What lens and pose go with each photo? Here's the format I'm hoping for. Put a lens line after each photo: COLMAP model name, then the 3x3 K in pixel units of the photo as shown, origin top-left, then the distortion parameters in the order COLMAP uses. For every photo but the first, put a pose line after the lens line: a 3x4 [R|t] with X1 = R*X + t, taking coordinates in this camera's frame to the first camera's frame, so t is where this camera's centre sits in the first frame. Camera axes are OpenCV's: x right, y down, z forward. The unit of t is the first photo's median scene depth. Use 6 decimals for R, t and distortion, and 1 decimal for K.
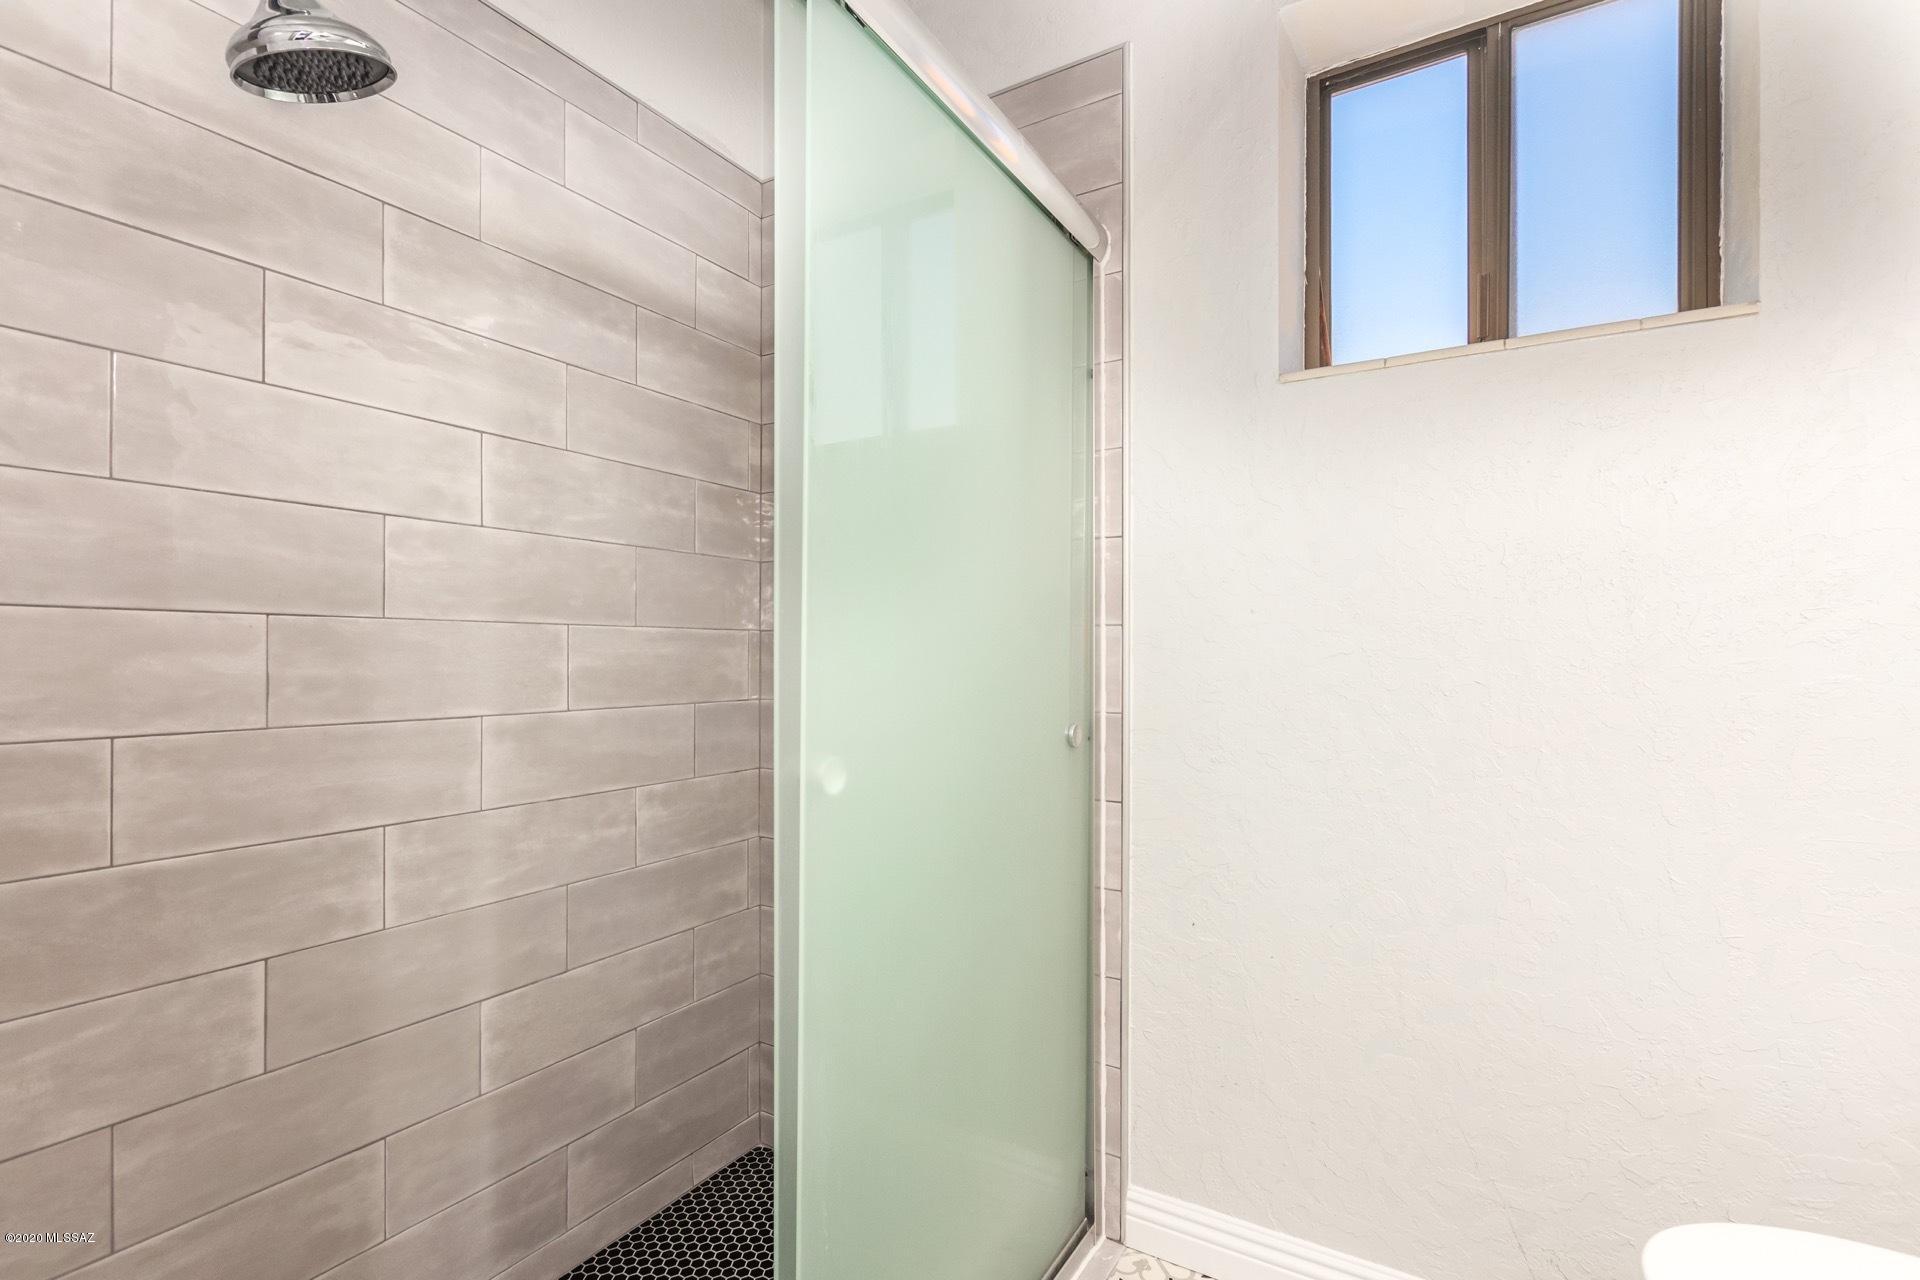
lens RADIAL K [[887.2, 0, 959.7], [0, 887.2, 648.5], [0, 0, 1]] dist [-0.011360, -0.000201]
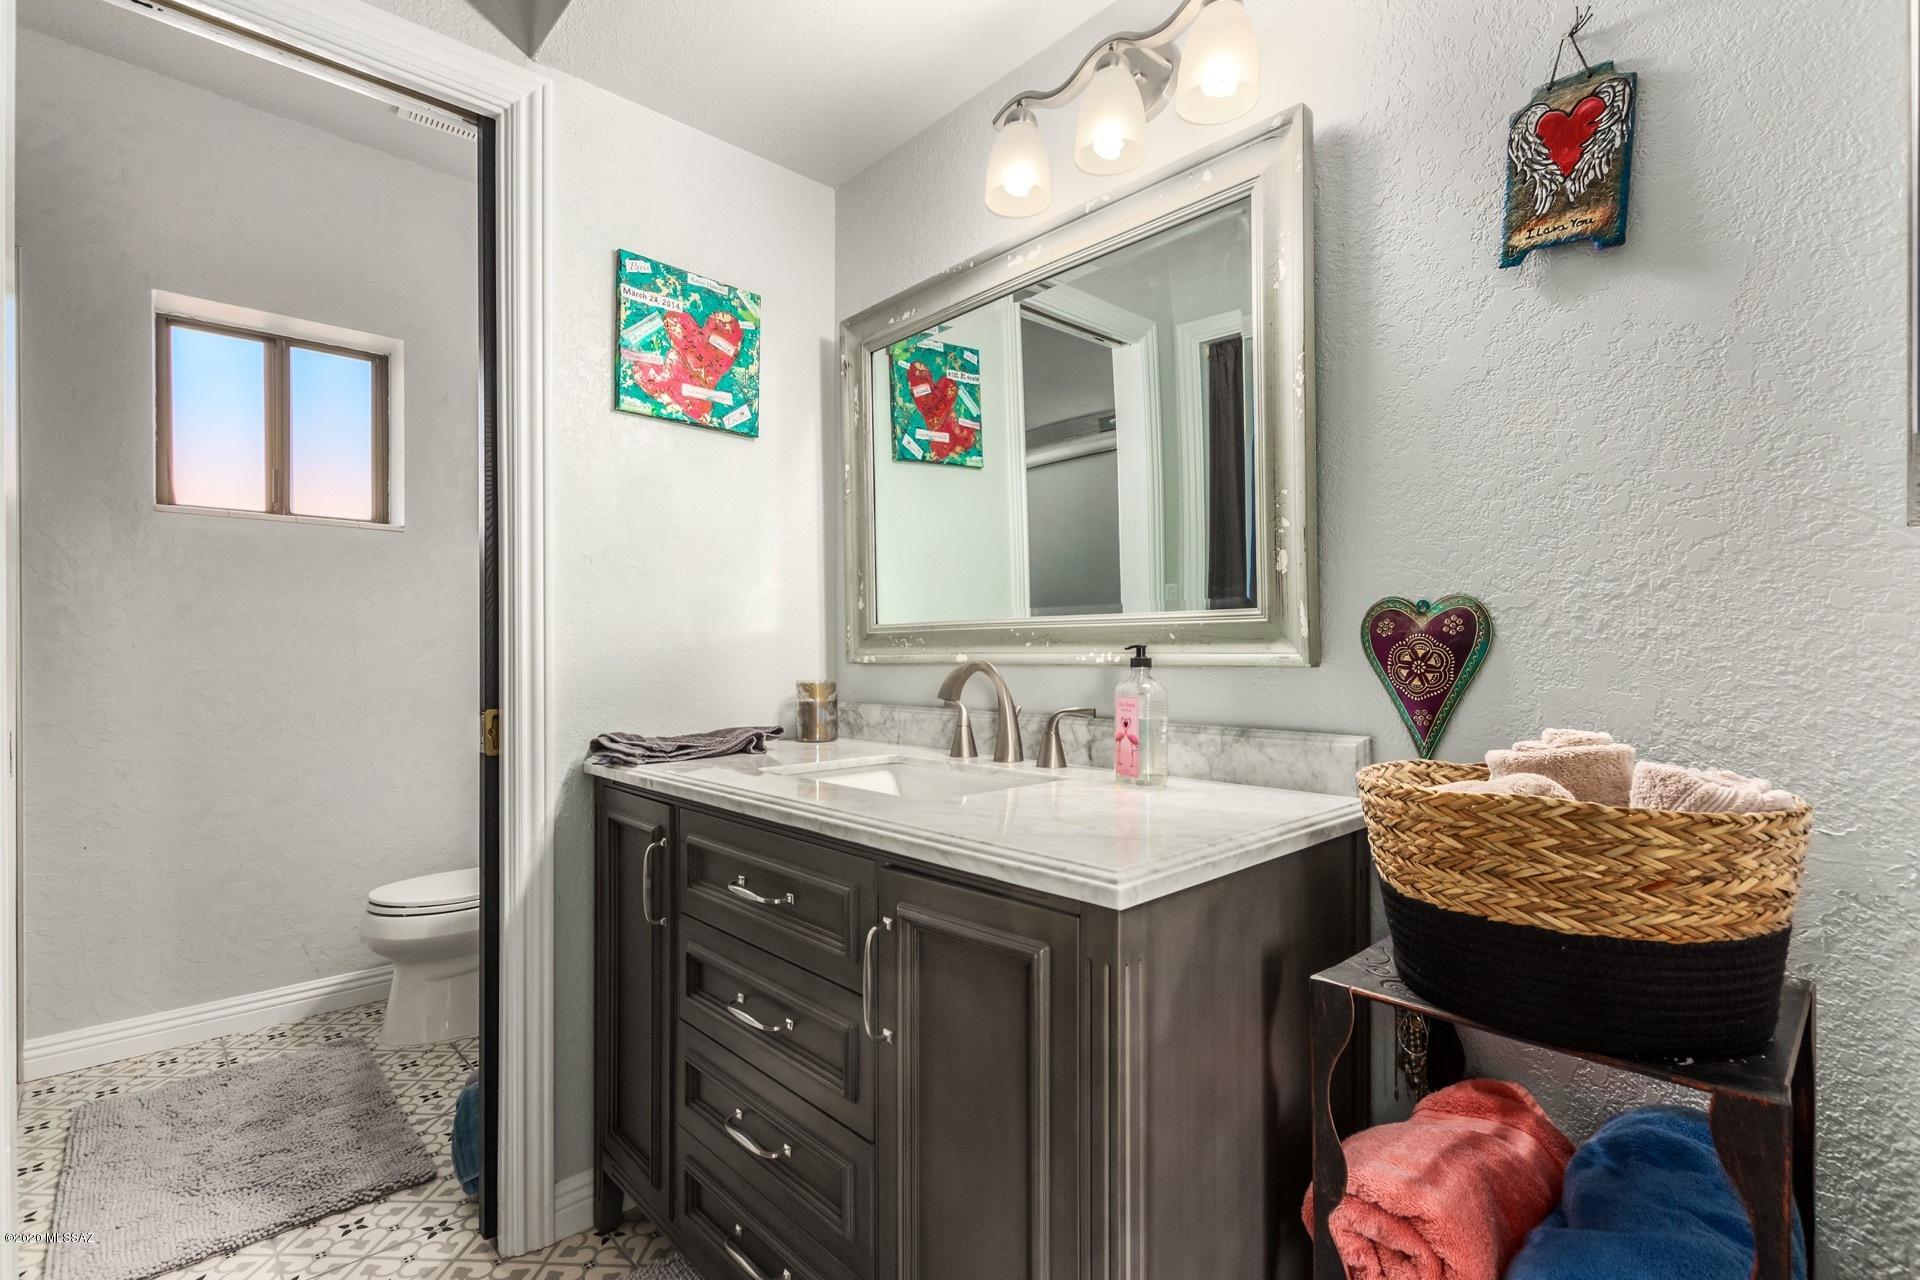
lens RADIAL K [[887.2, 0, 960.3], [0, 887.2, 648.3], [0, 0, 1]] dist [-0.011360, -0.000201]
pose [[0.268369, 0.006027, 0.963297, -0.813256], [-0.001596, 0.999982, -0.005812, -0.038432], [-0.963315, 0.000022, 0.268374, -0.905555]]
